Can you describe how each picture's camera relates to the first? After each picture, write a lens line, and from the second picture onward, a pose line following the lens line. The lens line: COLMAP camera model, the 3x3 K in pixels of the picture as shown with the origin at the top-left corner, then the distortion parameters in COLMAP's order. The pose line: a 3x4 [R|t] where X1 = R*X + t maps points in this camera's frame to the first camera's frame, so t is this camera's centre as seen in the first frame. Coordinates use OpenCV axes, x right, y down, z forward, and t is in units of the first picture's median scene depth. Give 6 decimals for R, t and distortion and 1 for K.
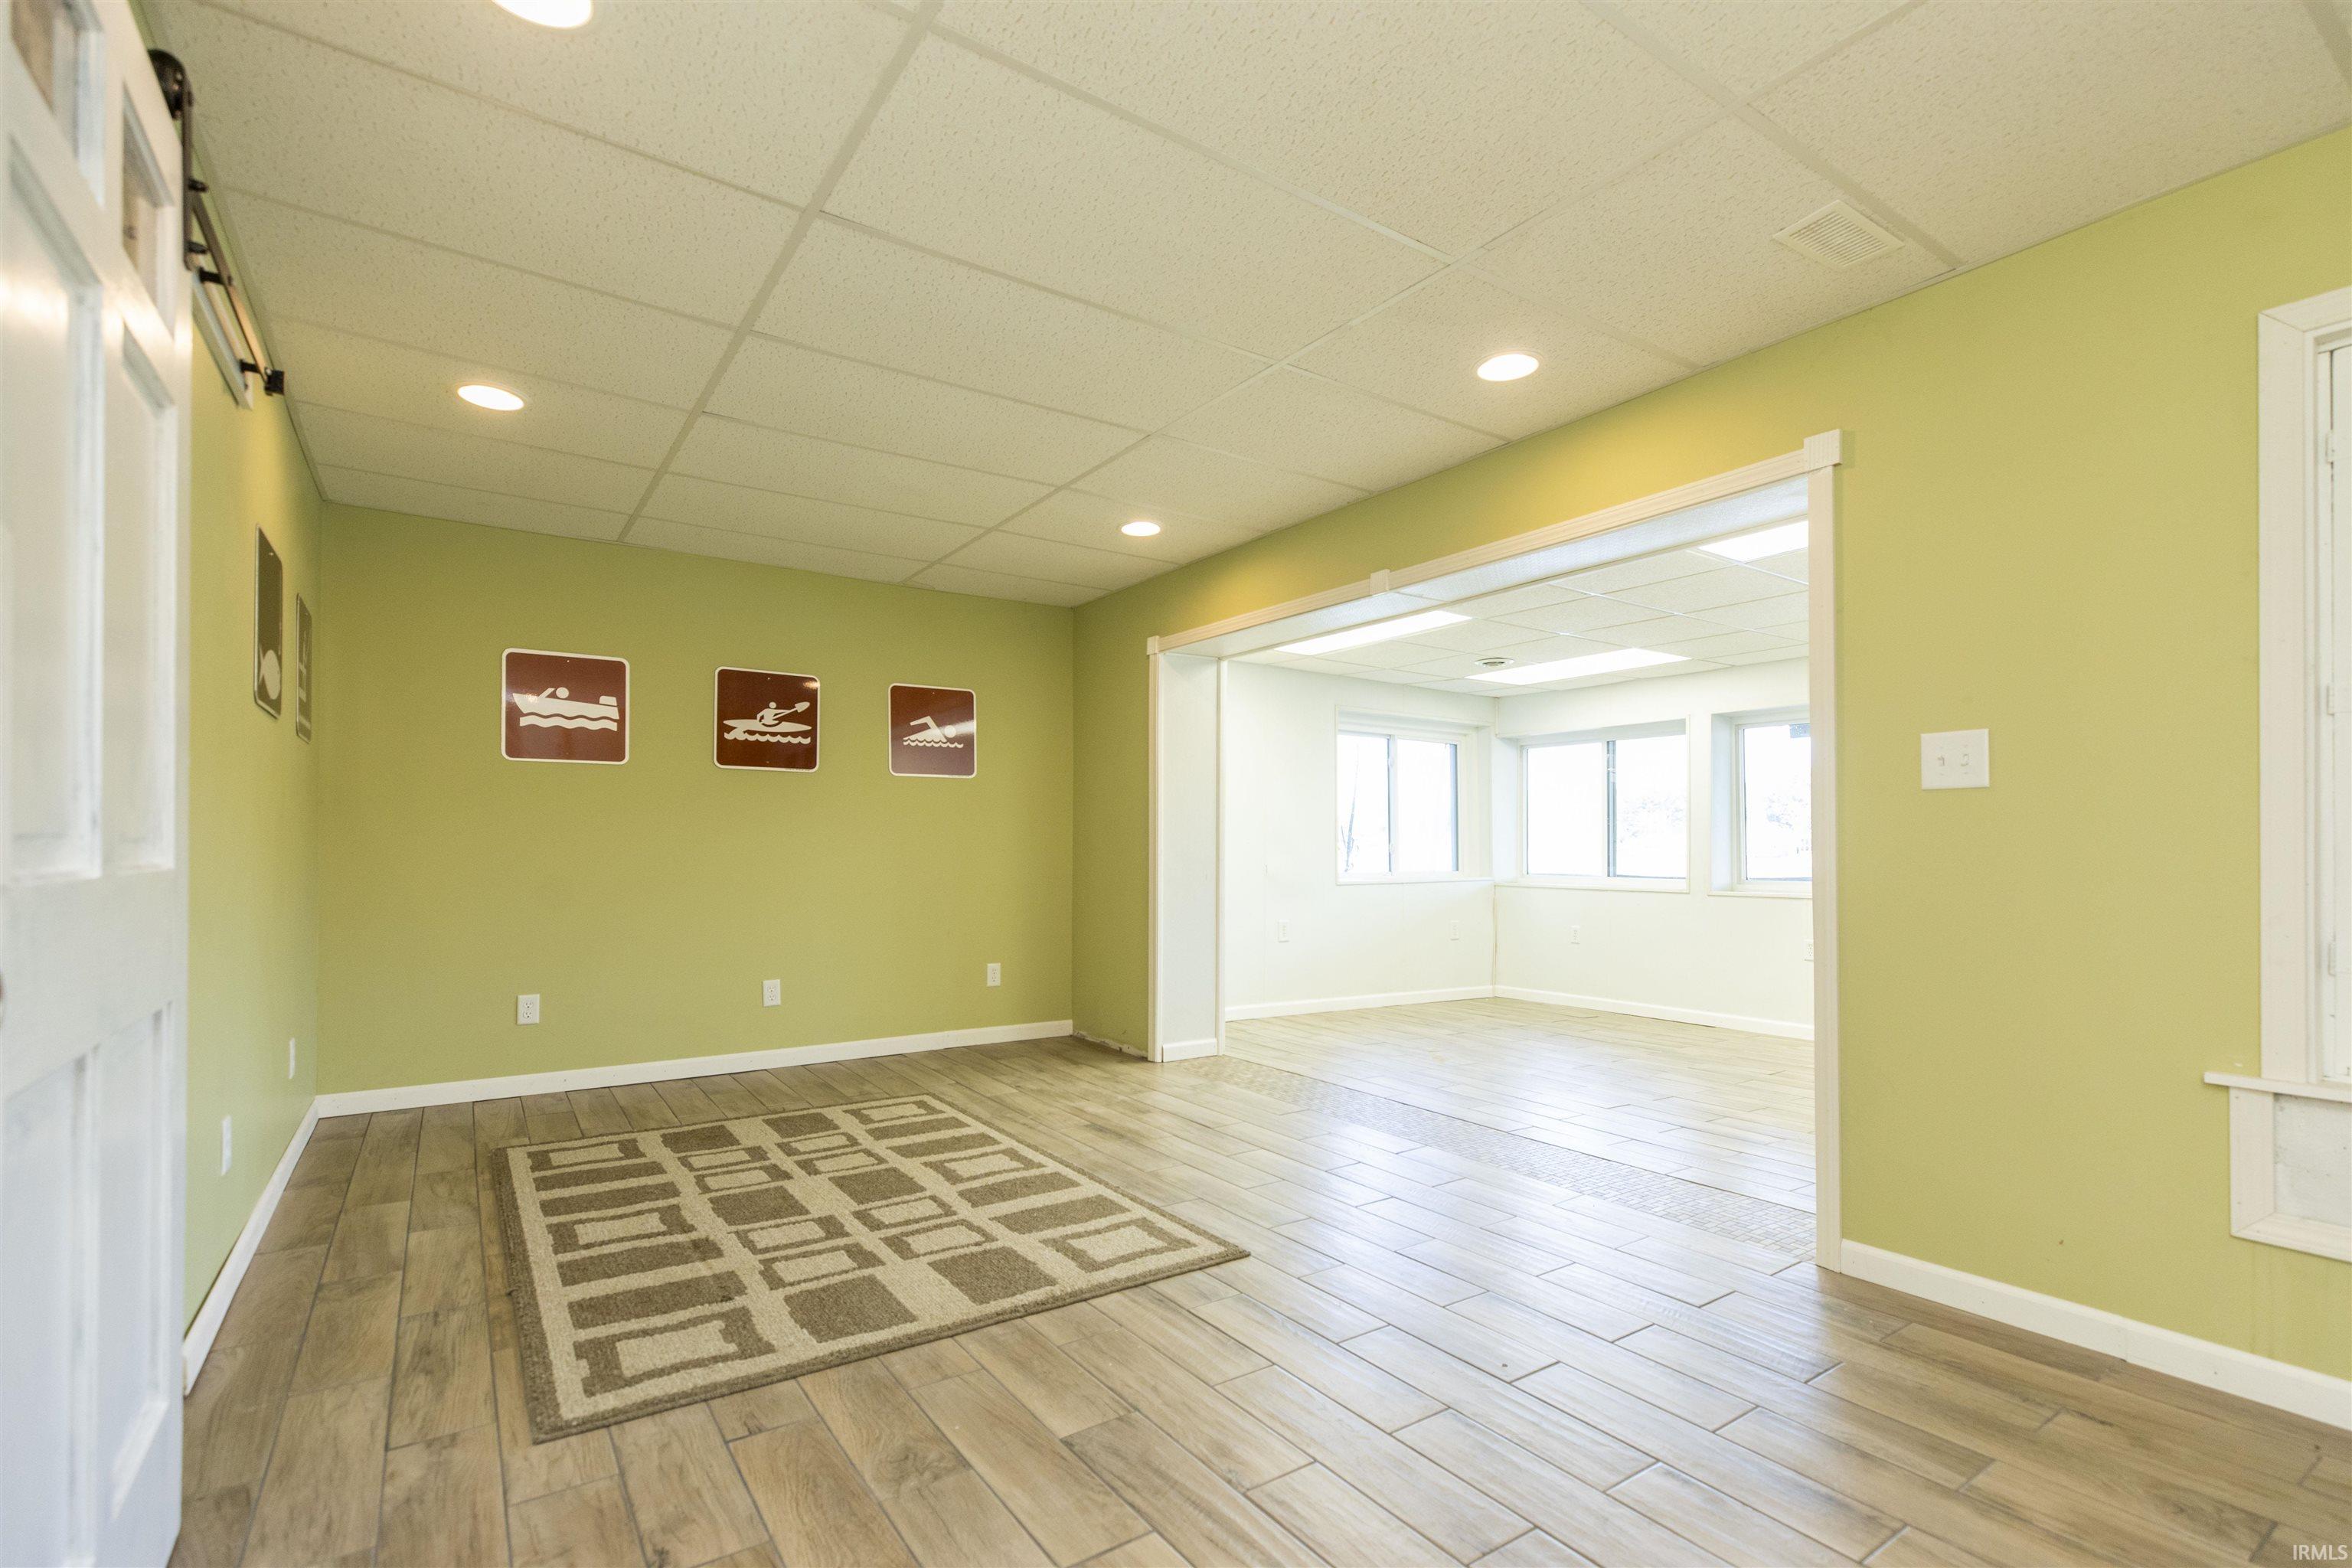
lens RADIAL K [[1076.9, 0, 1172.6], [0, 1076.9, 860.9], [0, 0, 1]] dist [-0.000135, 0.000001]
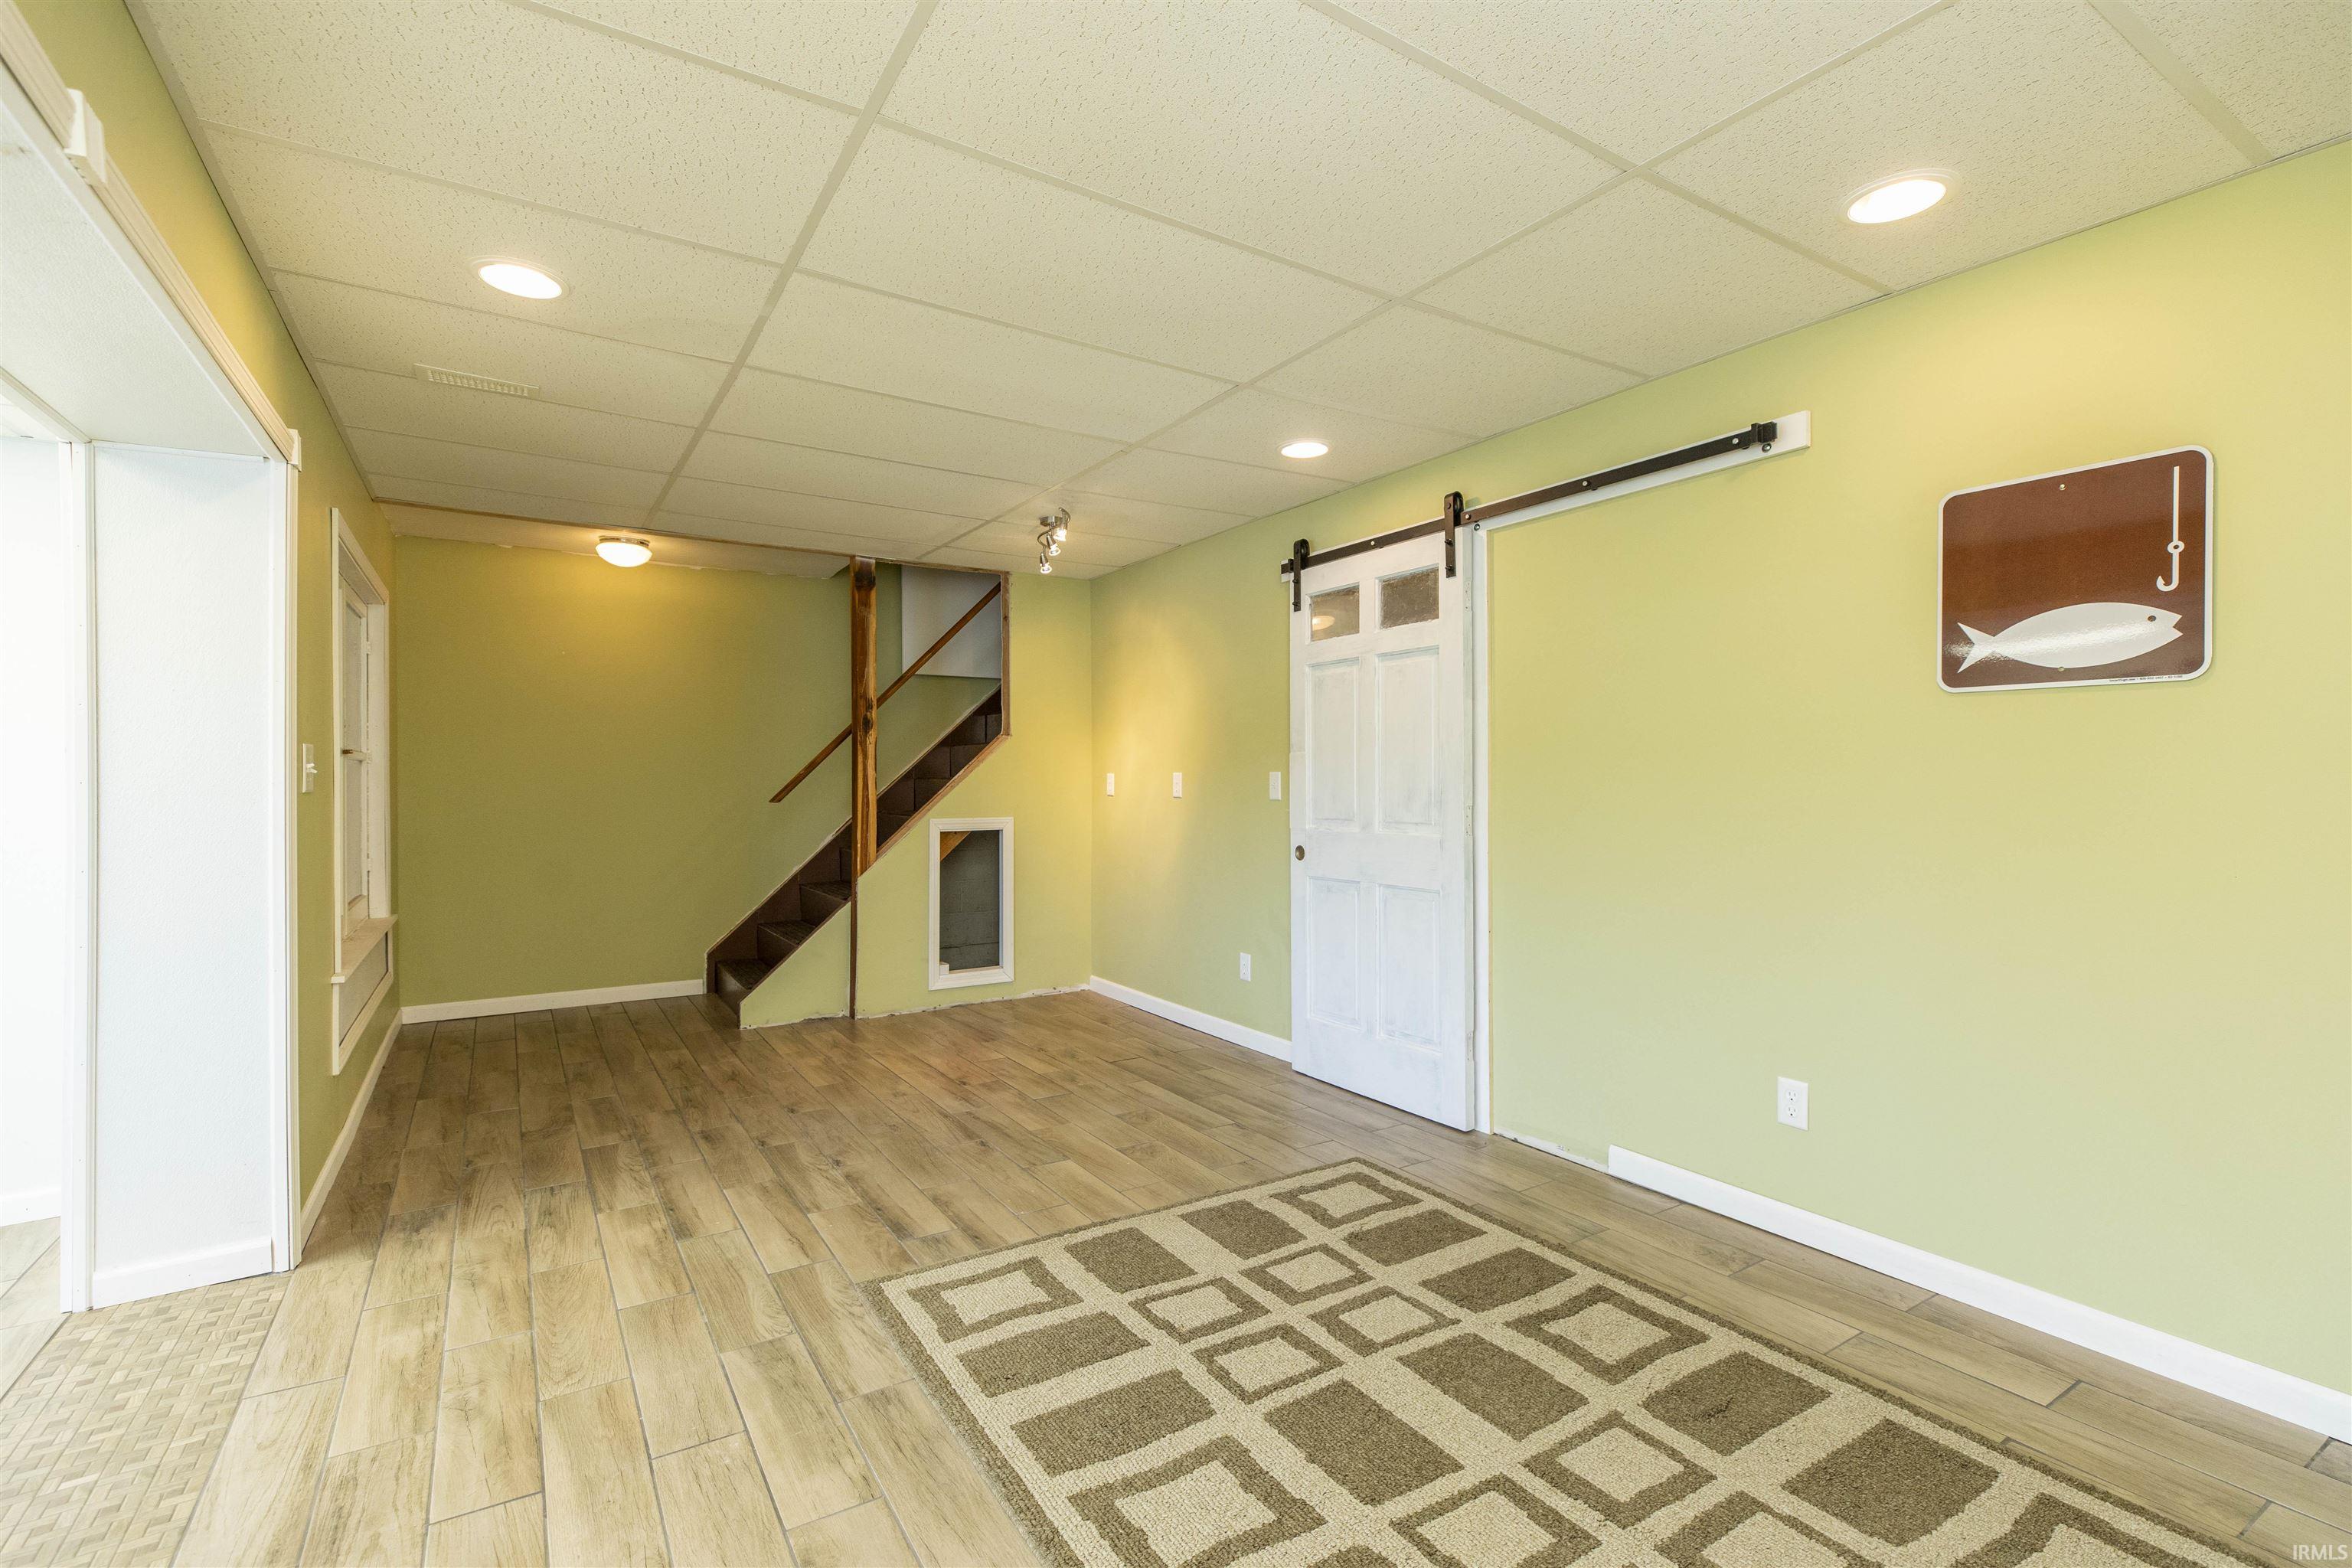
lens RADIAL K [[1053.5, 0, 1179.3], [0, 1053.5, 758.1], [0, 0, 1]] dist [0.003671, 0.000364]
pose [[-0.999671, 0.000750, 0.025637, -0.232243], [0.000582, 0.999978, -0.006544, -0.084203], [-0.025642, -0.006527, -0.999650, 1.920328]]
